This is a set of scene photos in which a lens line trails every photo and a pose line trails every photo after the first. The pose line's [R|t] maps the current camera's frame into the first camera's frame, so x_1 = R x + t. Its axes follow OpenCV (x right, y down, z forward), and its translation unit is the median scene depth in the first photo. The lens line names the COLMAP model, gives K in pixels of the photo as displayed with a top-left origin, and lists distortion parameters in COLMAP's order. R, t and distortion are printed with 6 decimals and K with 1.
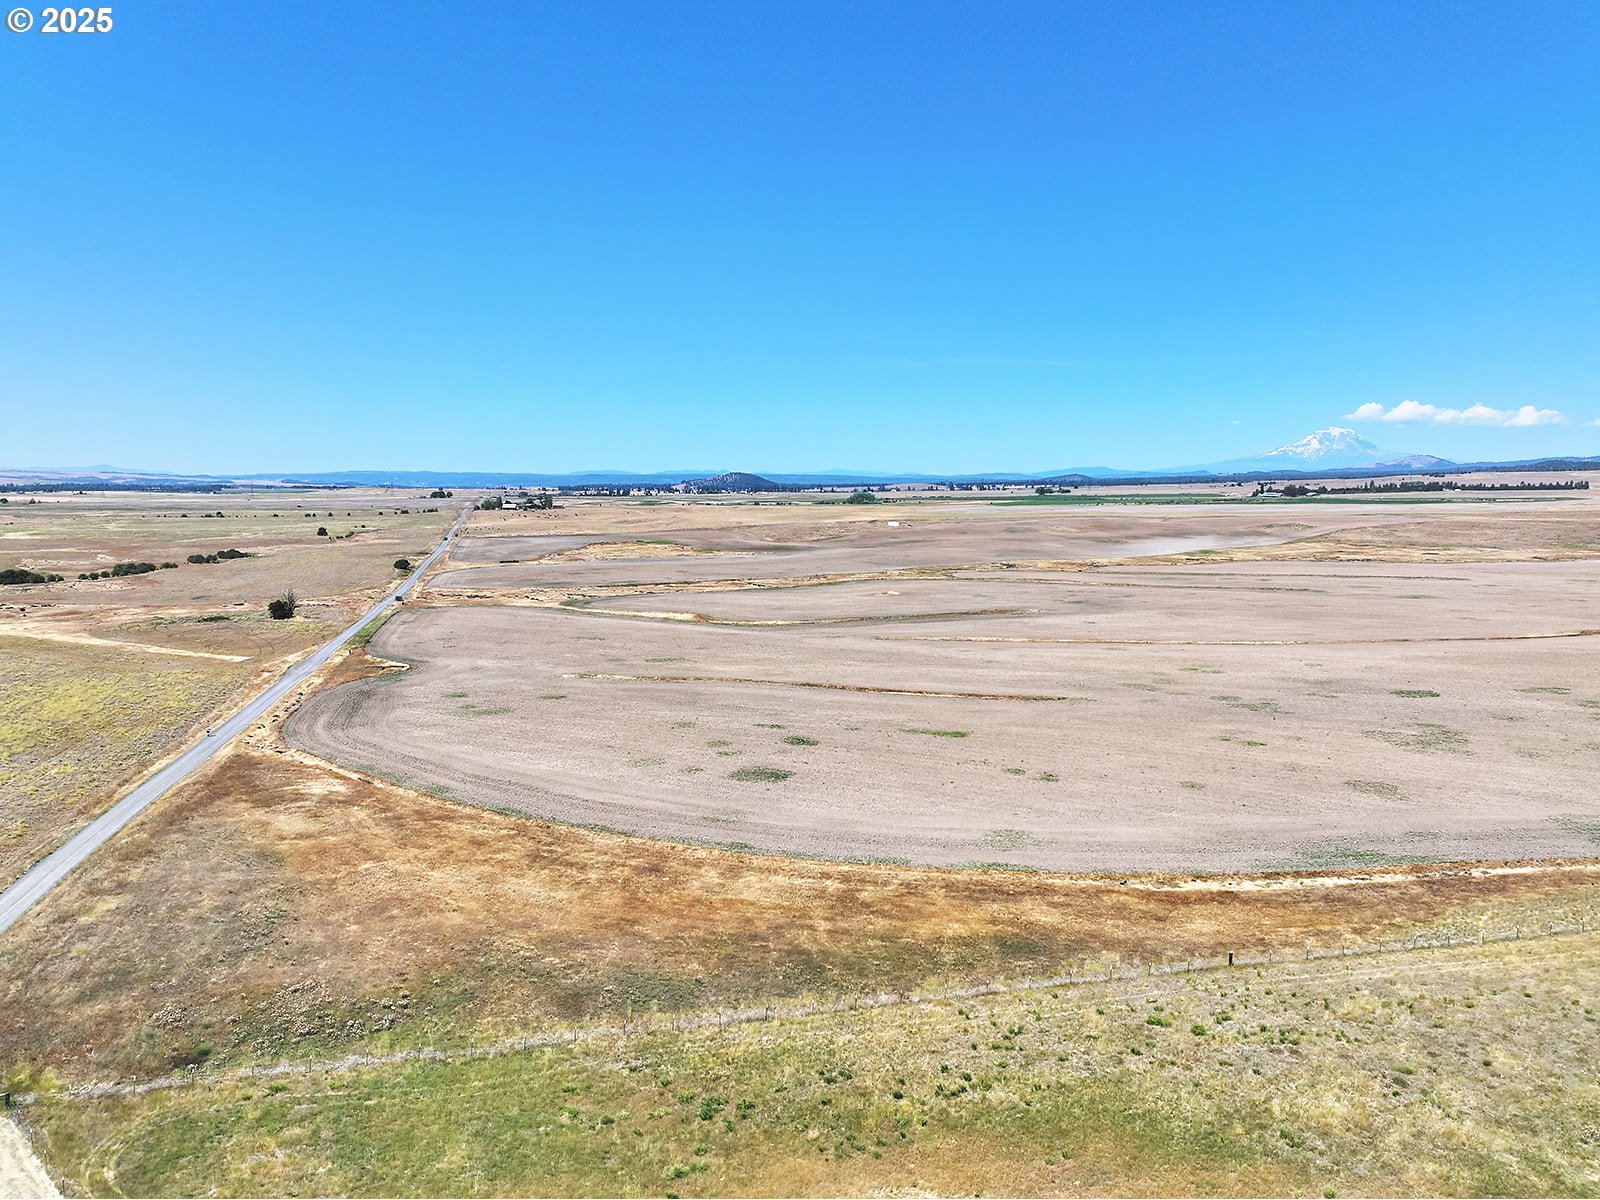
lens RADIAL K [[1127.7, 0, 796.5], [0, 1127.7, 612.3], [0, 0, 1]] dist [-0.002222, 0.018615]
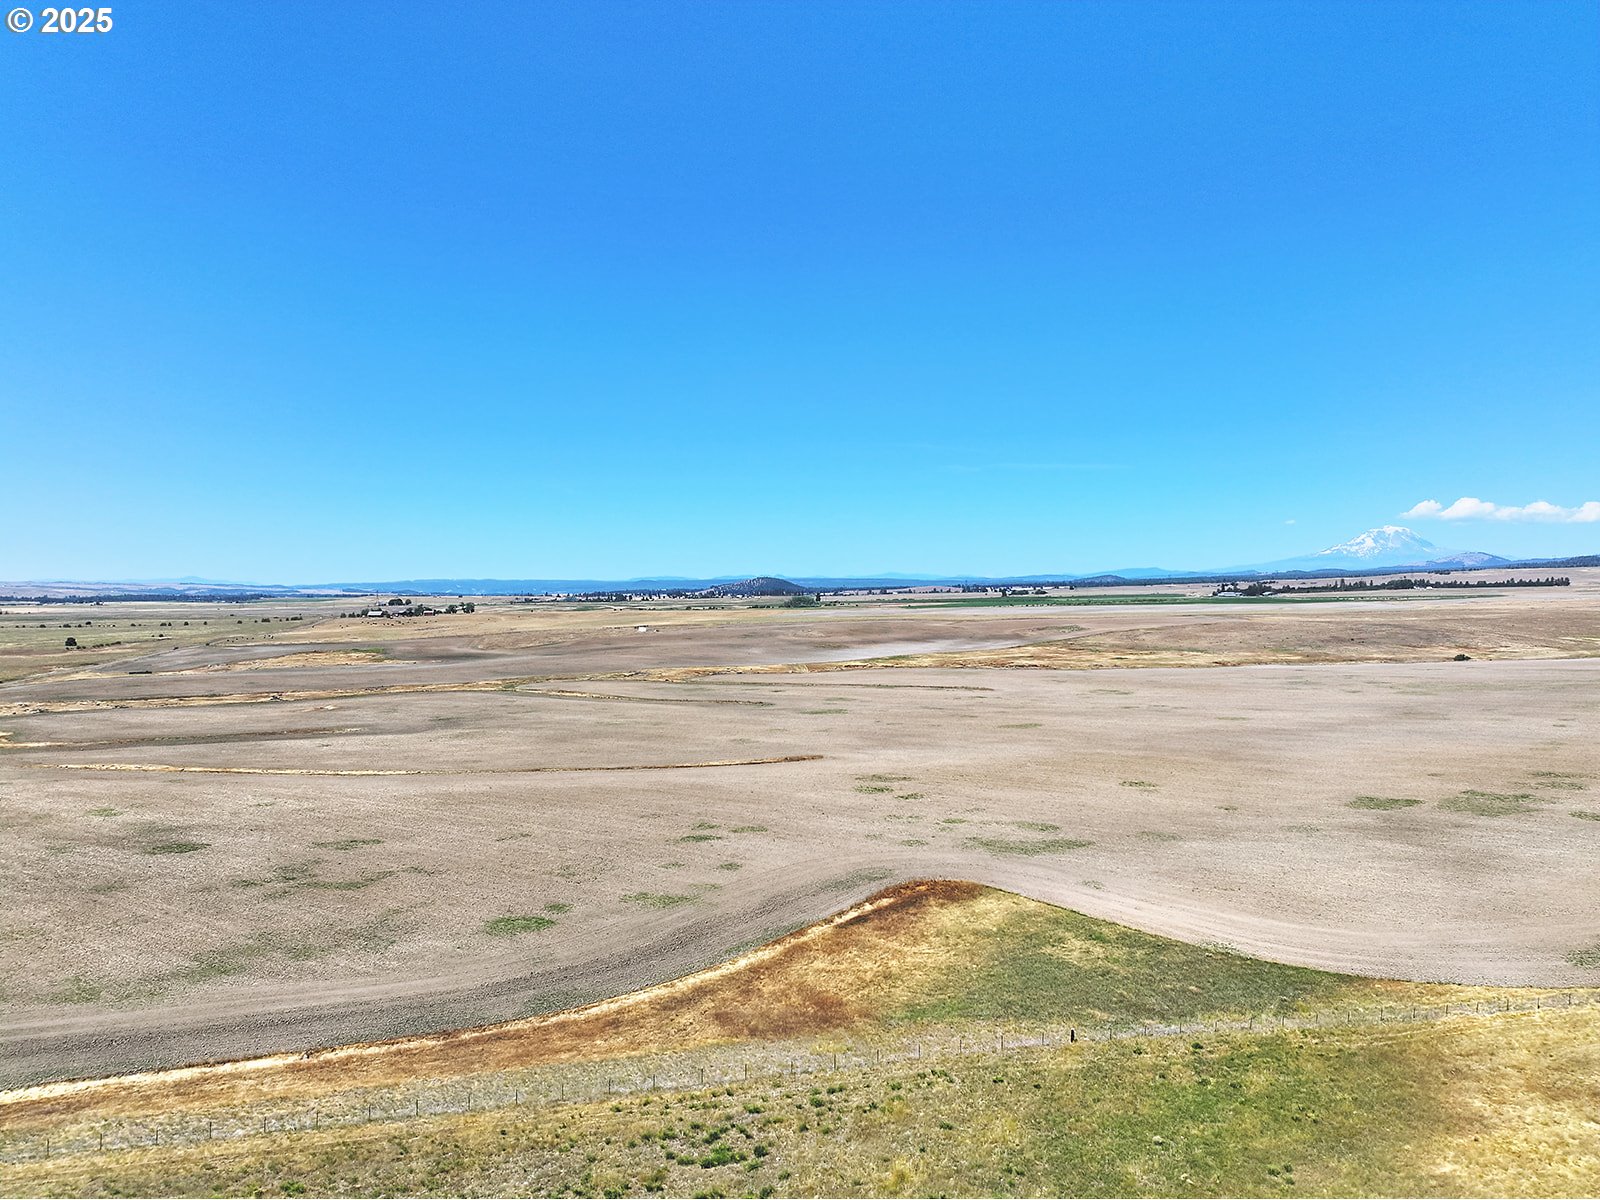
lens RADIAL K [[1127.7, 0, 800.8], [0, 1127.7, 599.2], [0, 0, 1]] dist [-0.002222, 0.018615]
pose [[0.998910, -0.009389, -0.045731, 0.092833], [0.004622, 0.994644, -0.103256, -0.001711], [0.046456, 0.102932, 0.993603, 0.019017]]
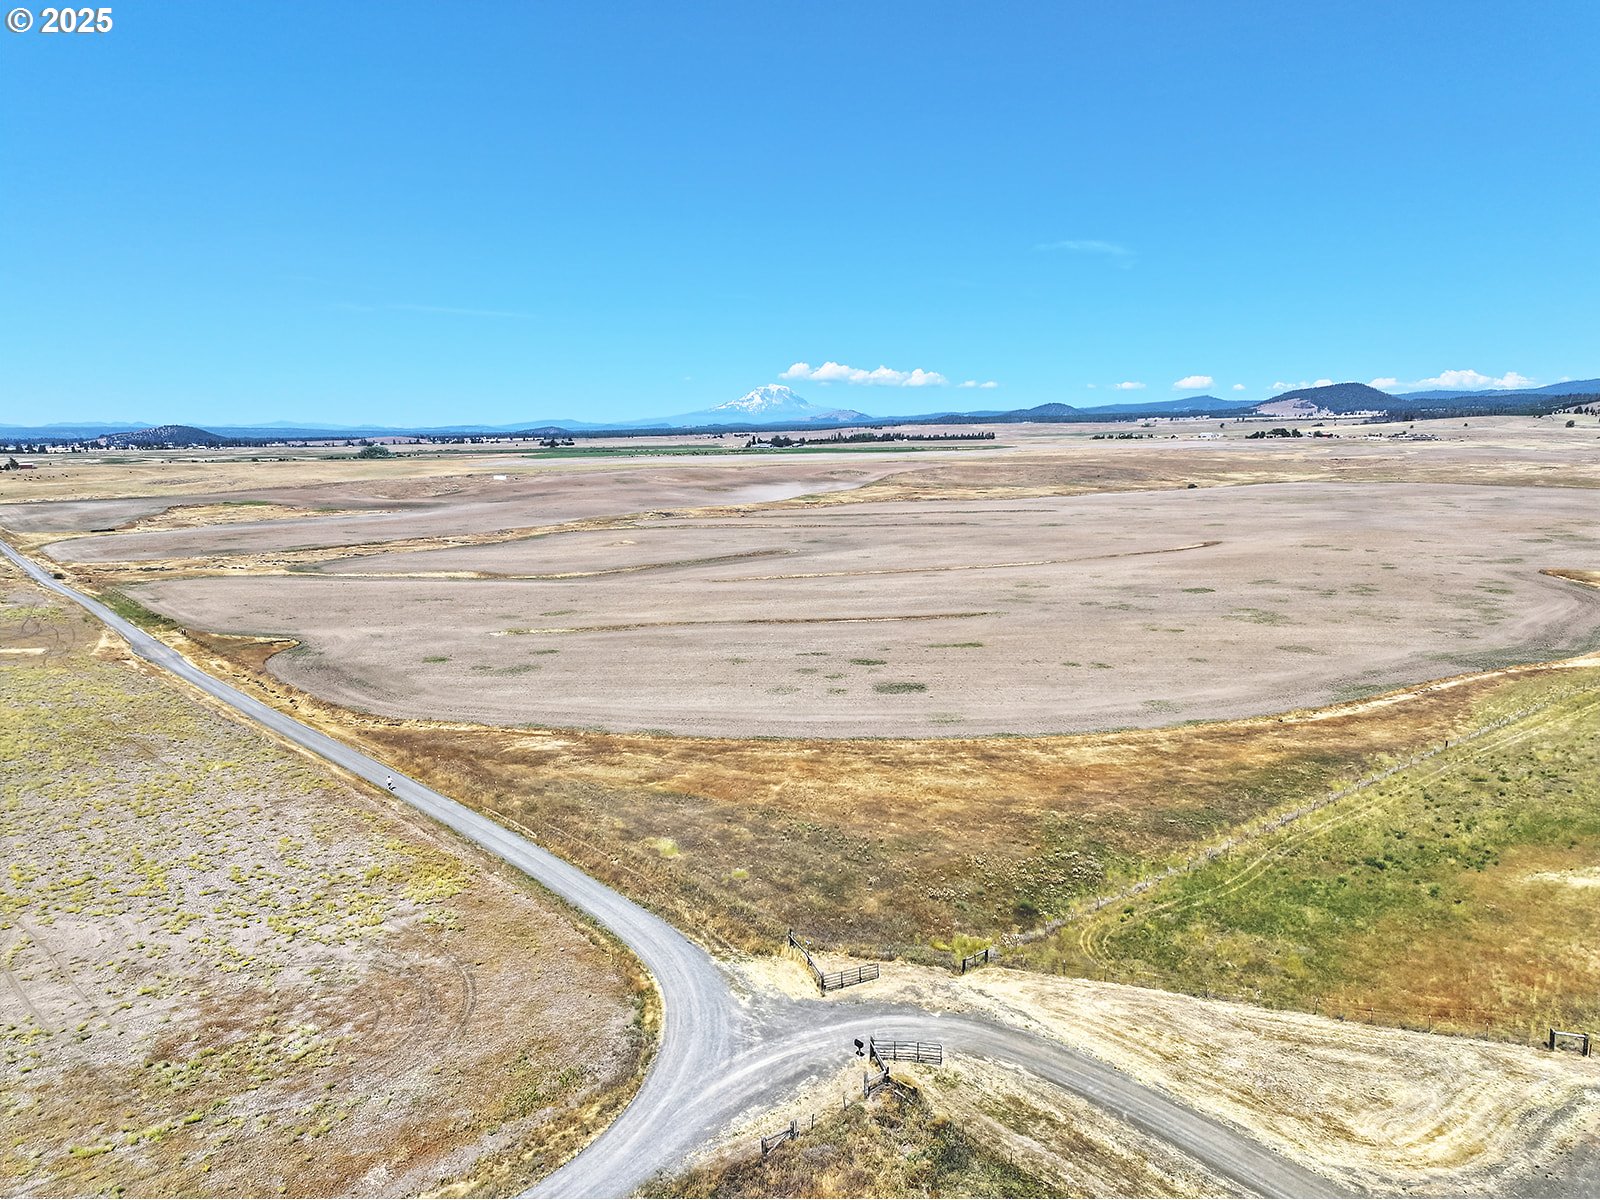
lens RADIAL K [[1127.7, 0, 796.3], [0, 1127.7, 592.2], [0, 0, 1]] dist [-0.002222, 0.018615]
pose [[0.894541, -0.065801, 0.442115, -0.042287], [0.055272, 0.997798, 0.036671, -0.000137], [-0.443555, -0.008367, 0.896208, 0.000855]]
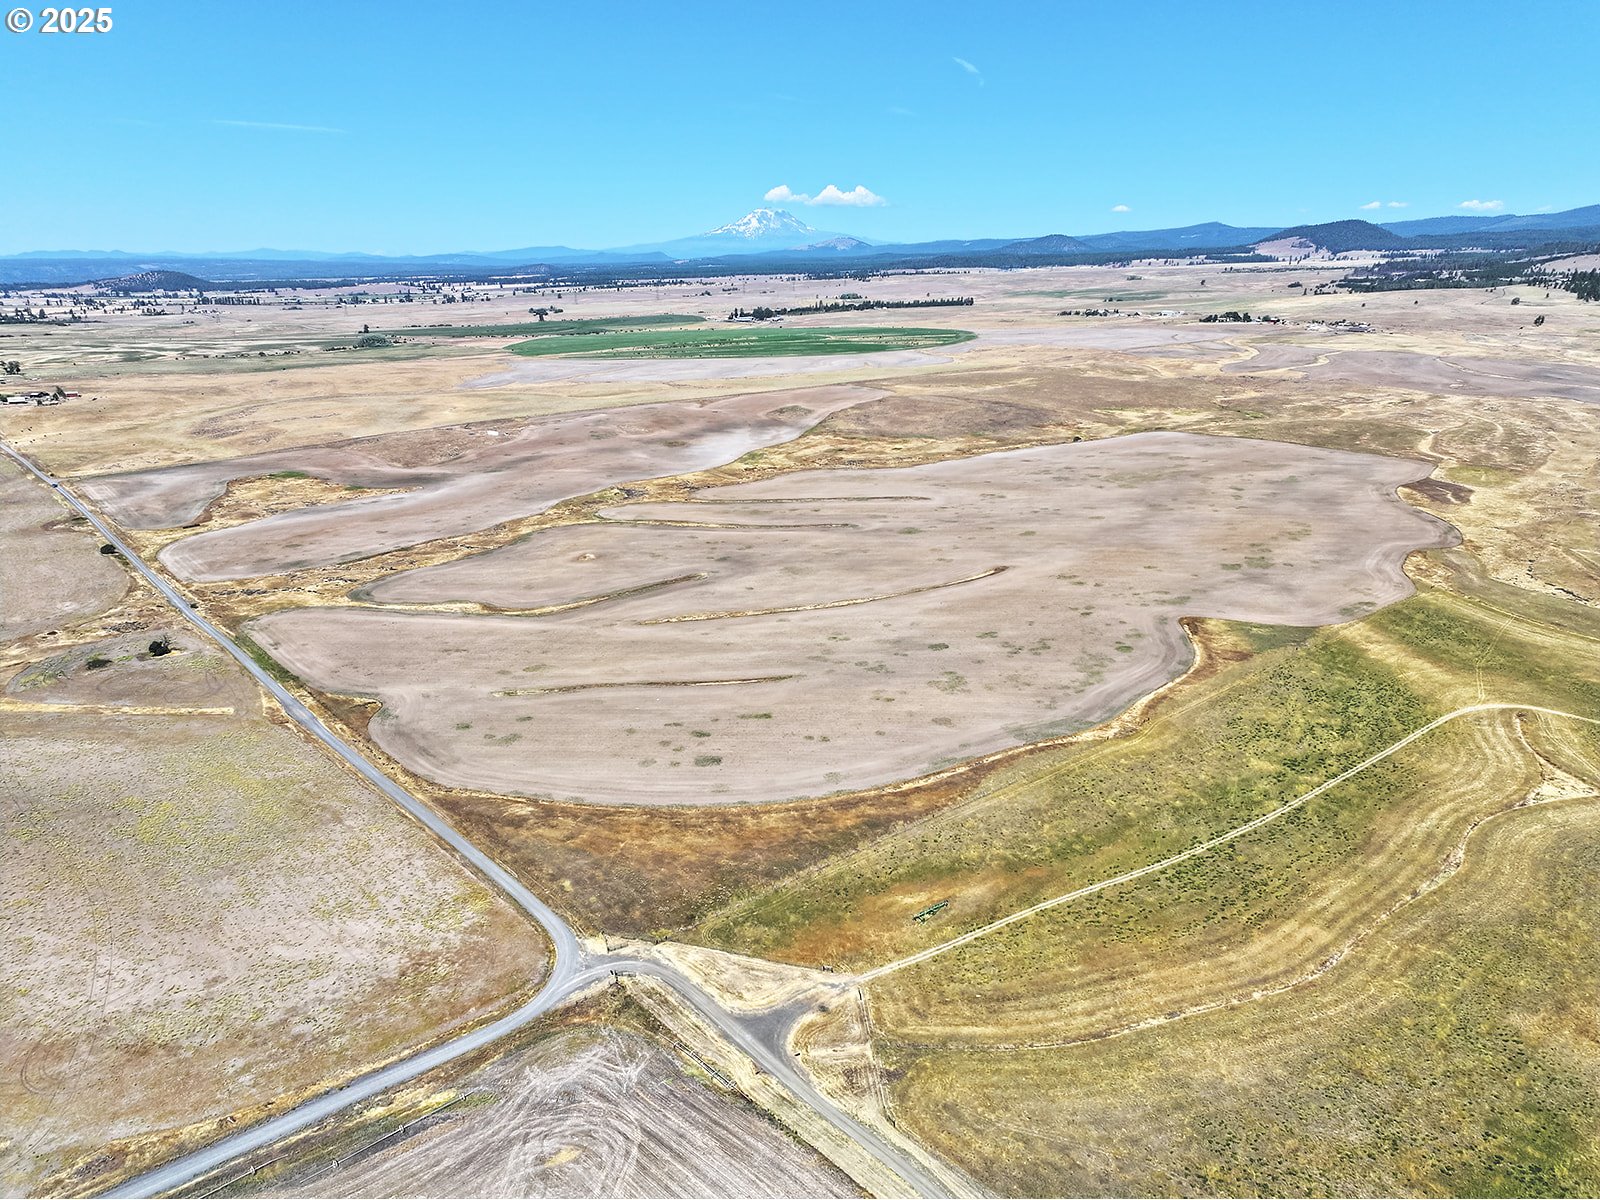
lens RADIAL K [[1127.7, 0, 798.8], [0, 1127.7, 603.0], [0, 0, 1]] dist [-0.002222, 0.018615]
pose [[0.893634, -0.137843, 0.427104, -0.052167], [0.058112, 0.979193, 0.194435, -0.039088], [-0.445018, -0.148934, 0.883050, -0.066794]]
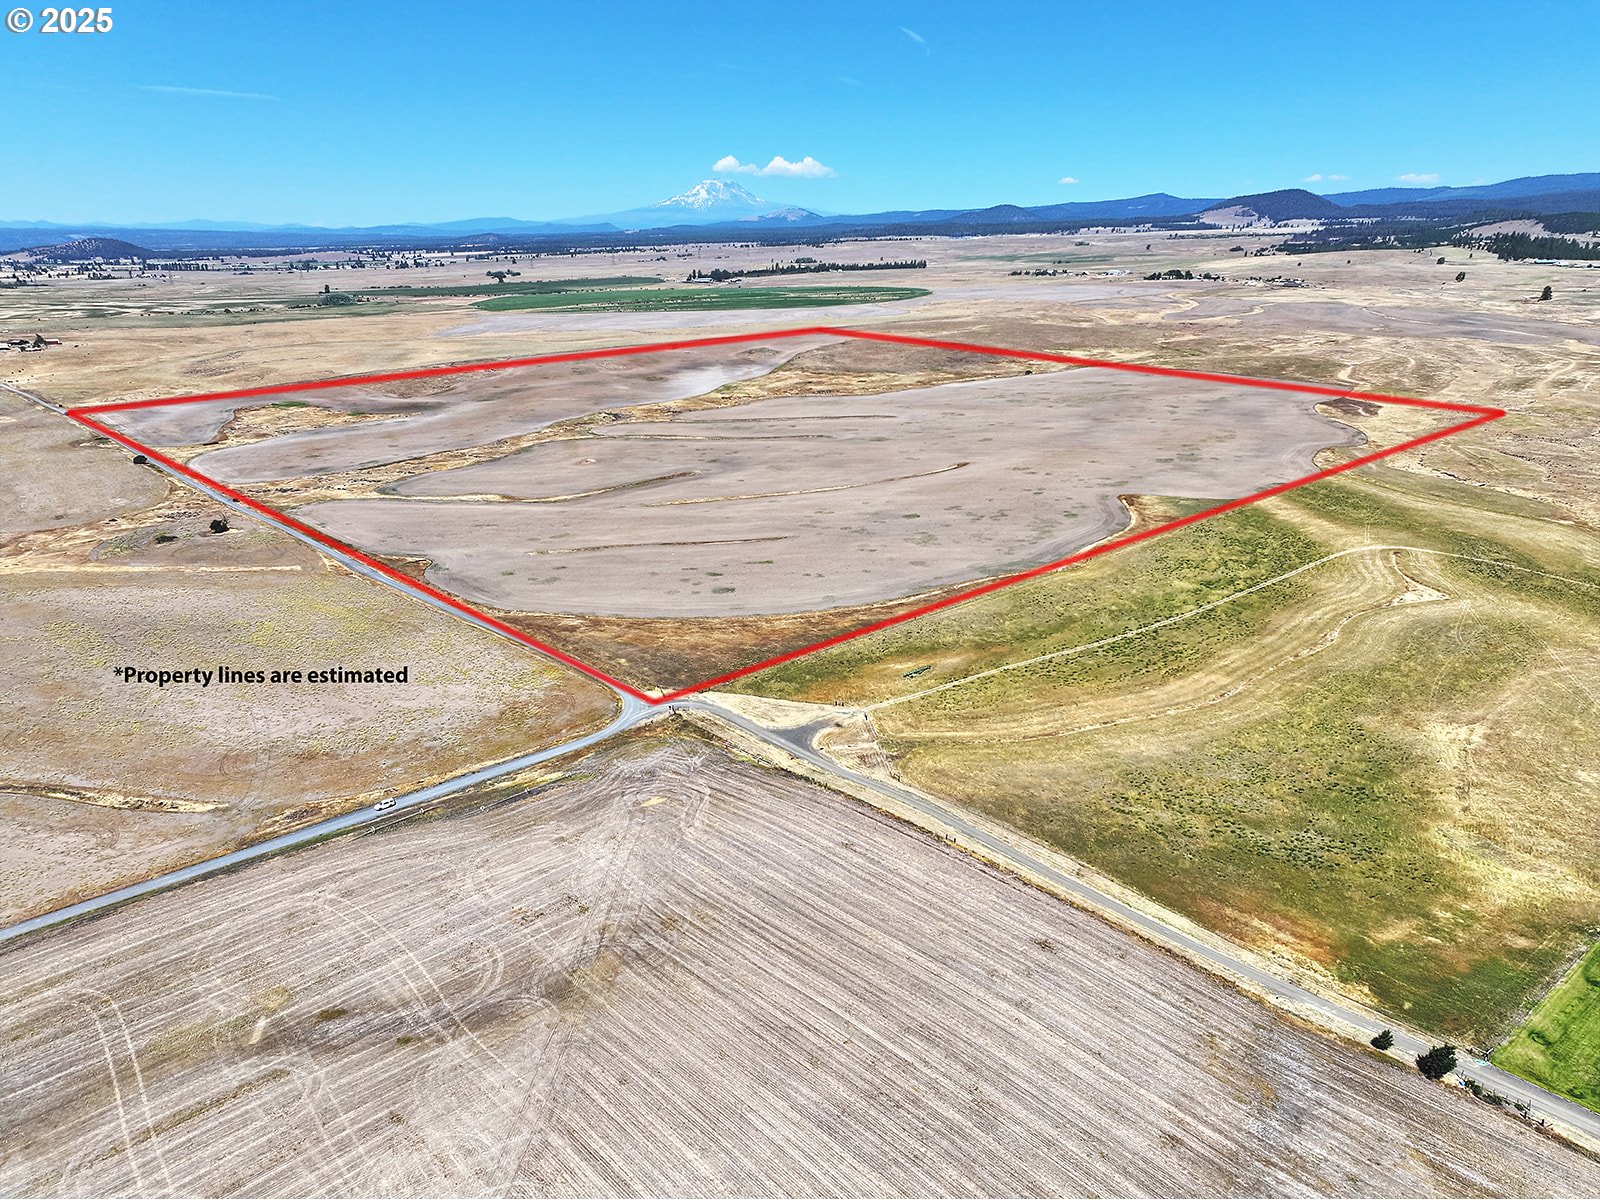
lens RADIAL K [[1127.7, 0, 800.2], [0, 1127.7, 608.1], [0, 0, 1]] dist [-0.002222, 0.018615]
pose [[0.873121, -0.160917, 0.460180, -0.073414], [0.062182, 0.973002, 0.222263, -0.026169], [-0.483522, -0.165447, 0.859555, -0.091192]]
